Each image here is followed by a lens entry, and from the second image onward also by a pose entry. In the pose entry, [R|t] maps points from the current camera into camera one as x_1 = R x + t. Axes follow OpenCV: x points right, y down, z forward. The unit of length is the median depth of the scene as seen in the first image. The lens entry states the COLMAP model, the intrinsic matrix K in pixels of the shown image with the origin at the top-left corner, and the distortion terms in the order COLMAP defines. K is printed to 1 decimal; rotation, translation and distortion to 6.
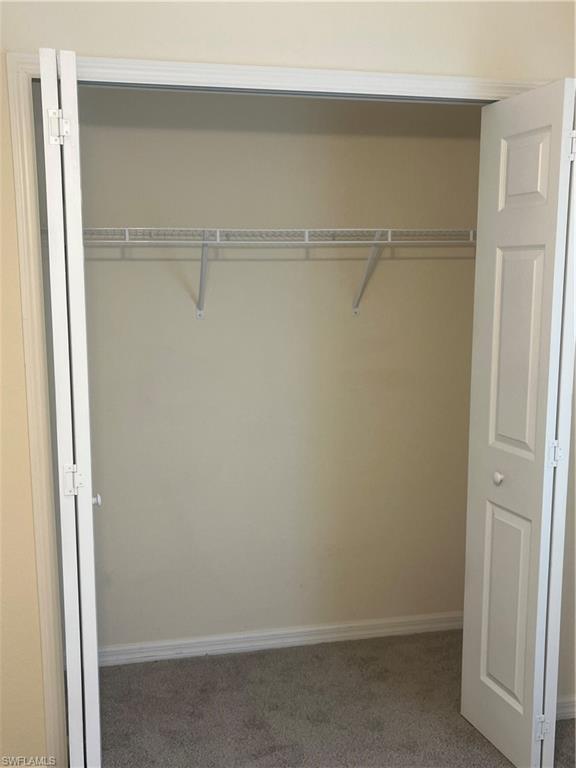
lens RADIAL K [[742.5, 0, 288.0], [0, 742.5, 384.0], [0, 0, 1]] dist [0.091082, -0.215265]
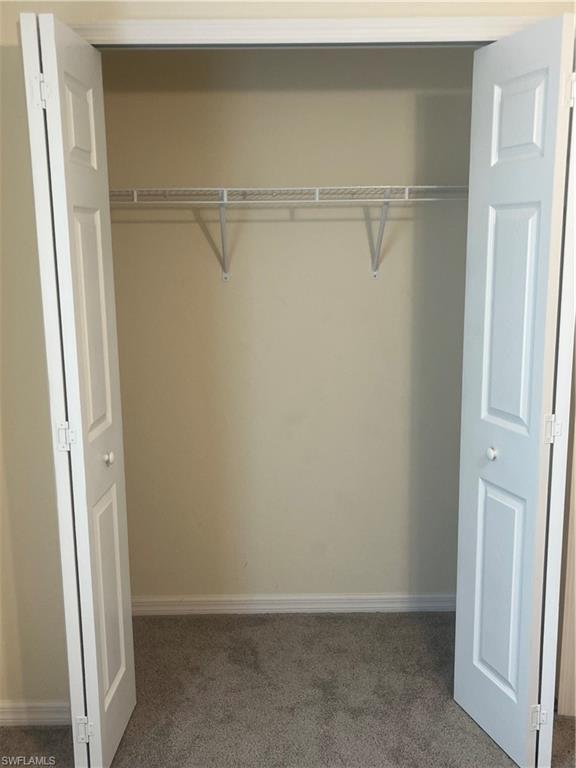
lens RADIAL K [[752.3, 0, 288.4], [0, 752.3, 377.8], [0, 0, 1]] dist [0.003733, 0.001344]
pose [[0.983371, 0.030378, -0.179051, 0.198504], [-0.022629, 0.998723, 0.045161, -0.006545], [0.180194, -0.040358, 0.982803, 0.035781]]
